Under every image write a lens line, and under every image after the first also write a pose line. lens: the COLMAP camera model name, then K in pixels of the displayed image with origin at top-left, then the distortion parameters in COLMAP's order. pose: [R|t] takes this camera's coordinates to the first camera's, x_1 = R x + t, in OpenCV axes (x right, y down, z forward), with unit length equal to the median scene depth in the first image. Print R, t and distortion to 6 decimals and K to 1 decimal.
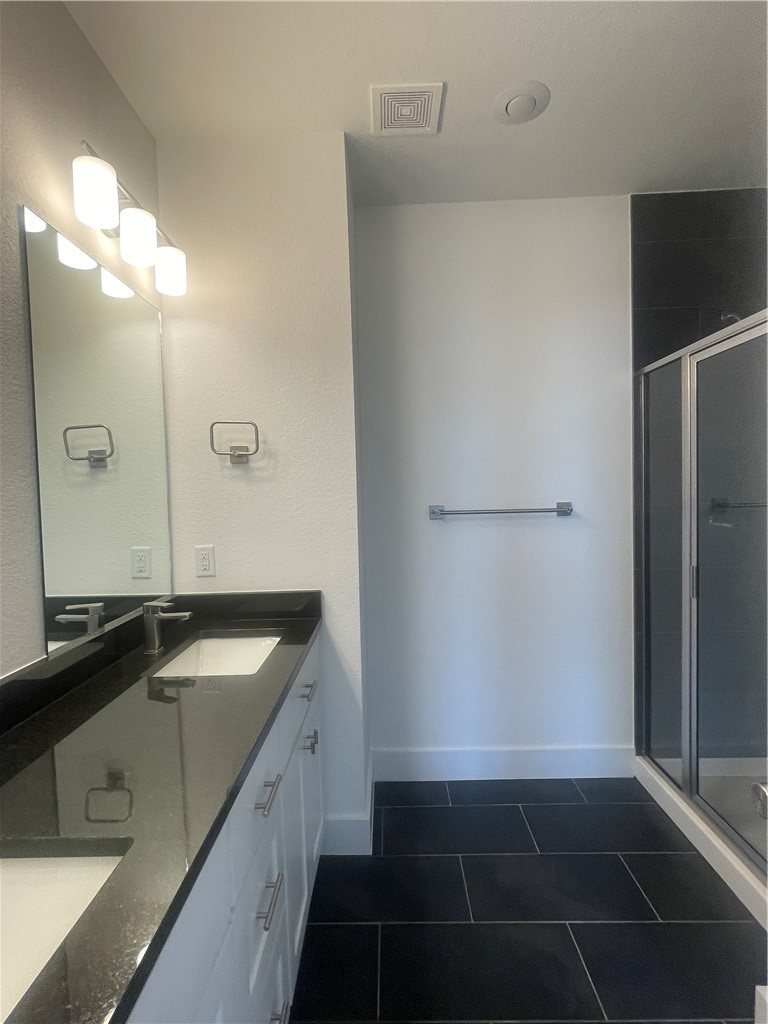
lens RADIAL K [[504.8, 0, 384.0], [0, 504.8, 512.0], [0, 0, 1]] dist [-0.000904, -0.000010]
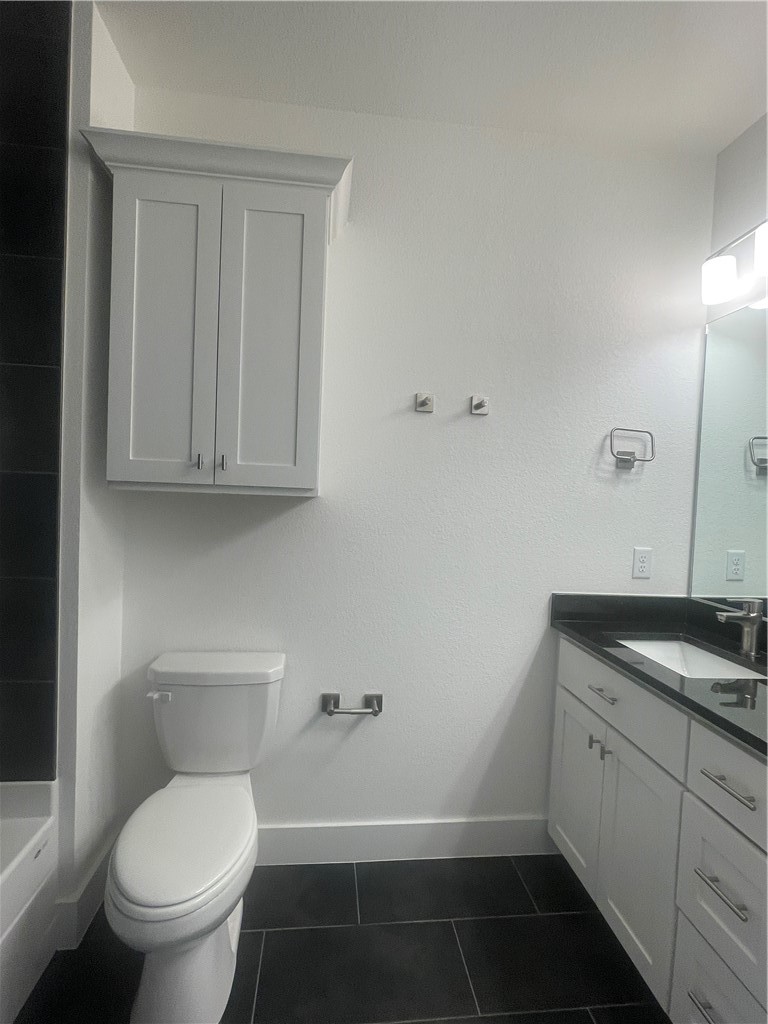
lens RADIAL K [[503.5, 0, 383.0], [0, 503.5, 507.7], [0, 0, 1]] dist [-0.001452, -0.000318]
pose [[0.988848, 0.068091, 0.132452, -1.146145], [-0.066713, 0.997662, -0.014823, 0.038164], [-0.133151, 0.005821, 0.991079, 0.056085]]
